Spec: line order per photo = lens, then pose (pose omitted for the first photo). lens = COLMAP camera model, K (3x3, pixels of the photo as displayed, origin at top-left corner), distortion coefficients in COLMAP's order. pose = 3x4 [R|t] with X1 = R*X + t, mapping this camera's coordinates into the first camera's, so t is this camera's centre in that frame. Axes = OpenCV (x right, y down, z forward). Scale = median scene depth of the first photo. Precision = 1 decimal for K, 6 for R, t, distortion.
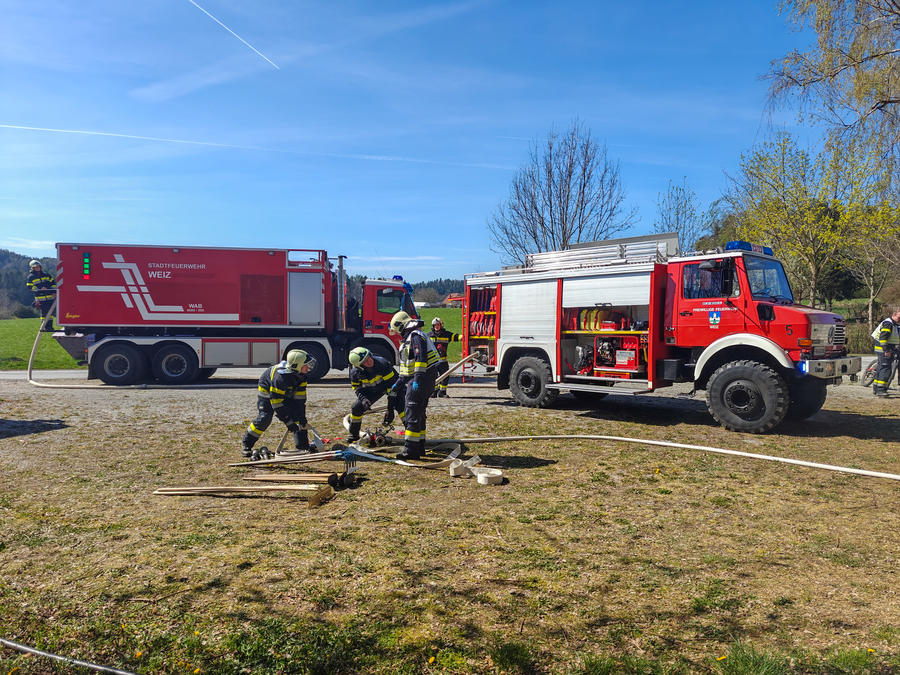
lens RADIAL K [[623.5, 0, 452.4], [0, 623.5, 342.6], [0, 0, 1]] dist [0.047762, -0.051404]
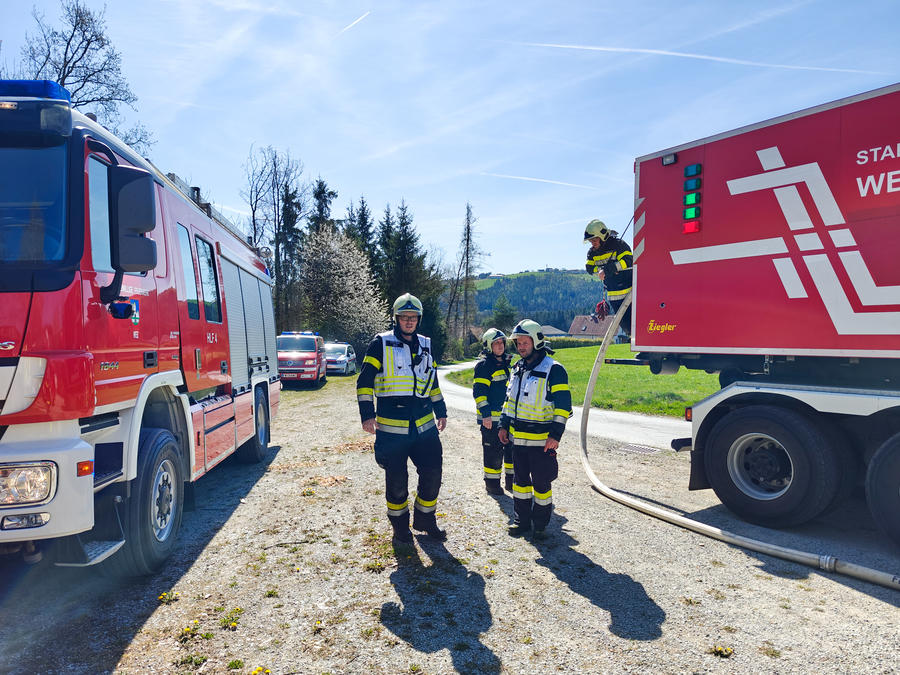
lens RADIAL K [[623.5, 0, 452.4], [0, 623.5, 342.6], [0, 0, 1]] dist [0.047762, -0.051404]
pose [[0.457387, -0.001505, -0.889266, -0.300318], [-0.025336, 0.999571, -0.014723, -0.022639], [0.888907, 0.029264, 0.457153, 0.687717]]
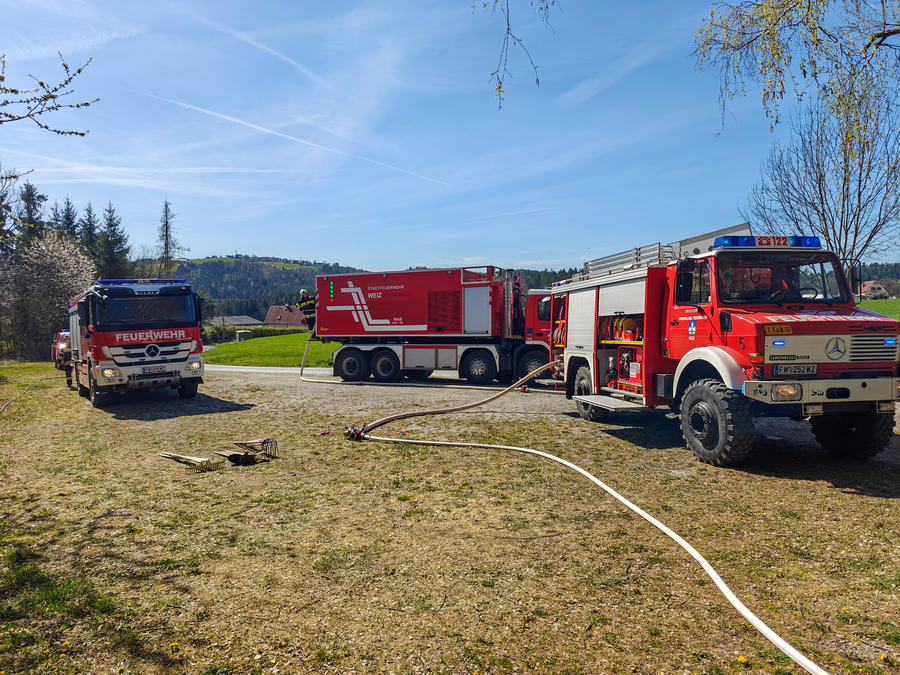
lens RADIAL K [[623.5, 0, 452.4], [0, 623.5, 342.6], [0, 0, 1]] dist [0.047762, -0.051404]
pose [[0.816767, -0.002917, -0.576960, 0.392113], [0.003509, 0.999994, -0.000088, -0.012015], [0.576957, -0.001952, 0.816772, 0.062336]]
